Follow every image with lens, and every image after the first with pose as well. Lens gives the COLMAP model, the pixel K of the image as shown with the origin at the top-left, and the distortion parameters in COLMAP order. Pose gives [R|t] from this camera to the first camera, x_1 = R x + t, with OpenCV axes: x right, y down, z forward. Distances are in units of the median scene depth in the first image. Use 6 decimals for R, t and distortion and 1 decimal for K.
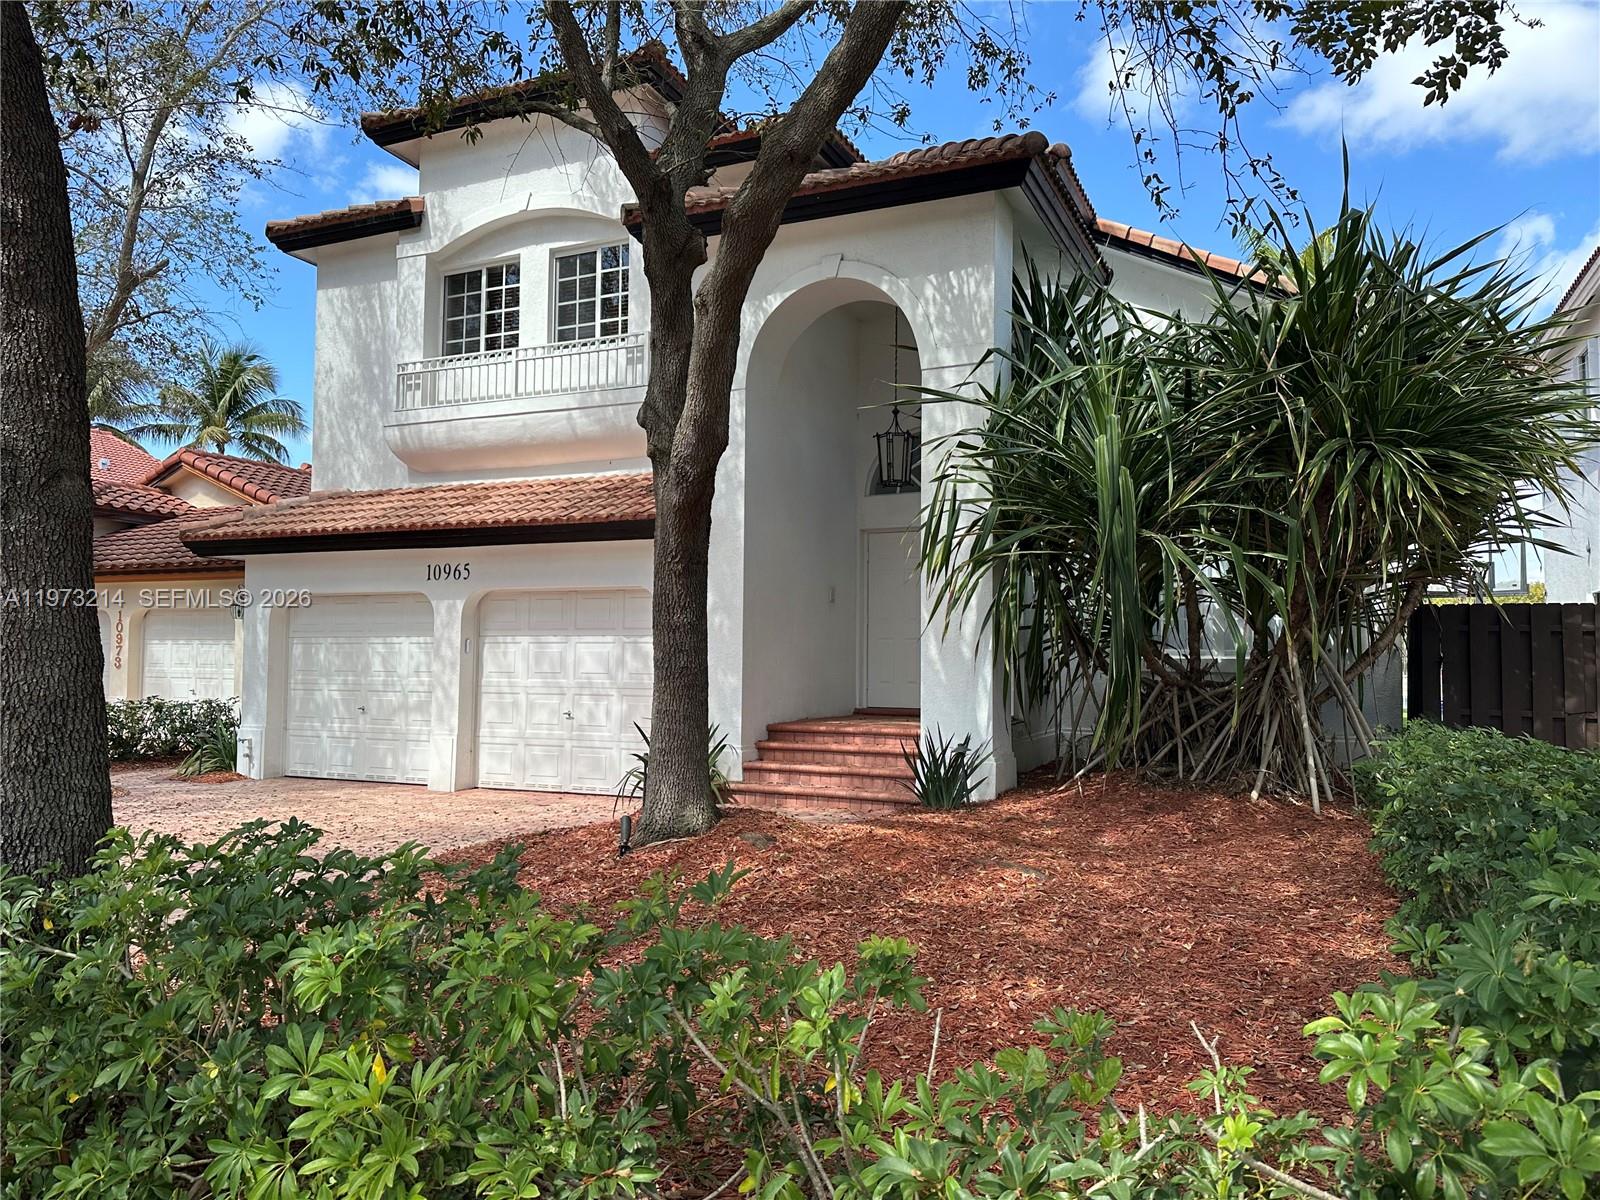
lens RADIAL K [[1131.9, 0, 800.0], [0, 1131.9, 600.0], [0, 0, 1]] dist [0.000586, 0.000062]
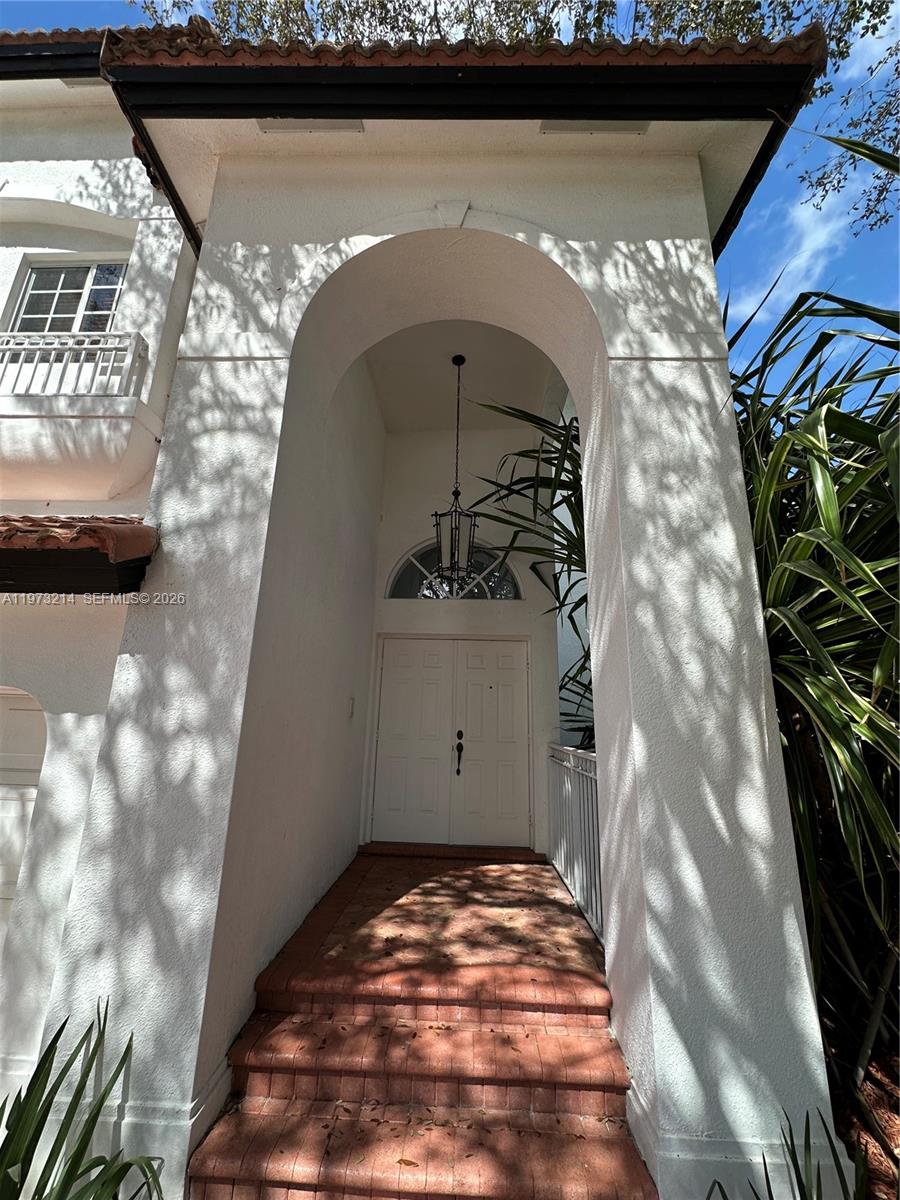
lens RADIAL K [[479.2, 0, 450.0], [0, 479.2, 600.0], [0, 0, 1]] dist [-0.000872, 0.000076]
pose [[0.918304, 0.116069, 0.378478, -0.045055], [-0.045970, 0.980850, -0.189263, -0.017946], [-0.393197, 0.156403, 0.906054, 0.651577]]
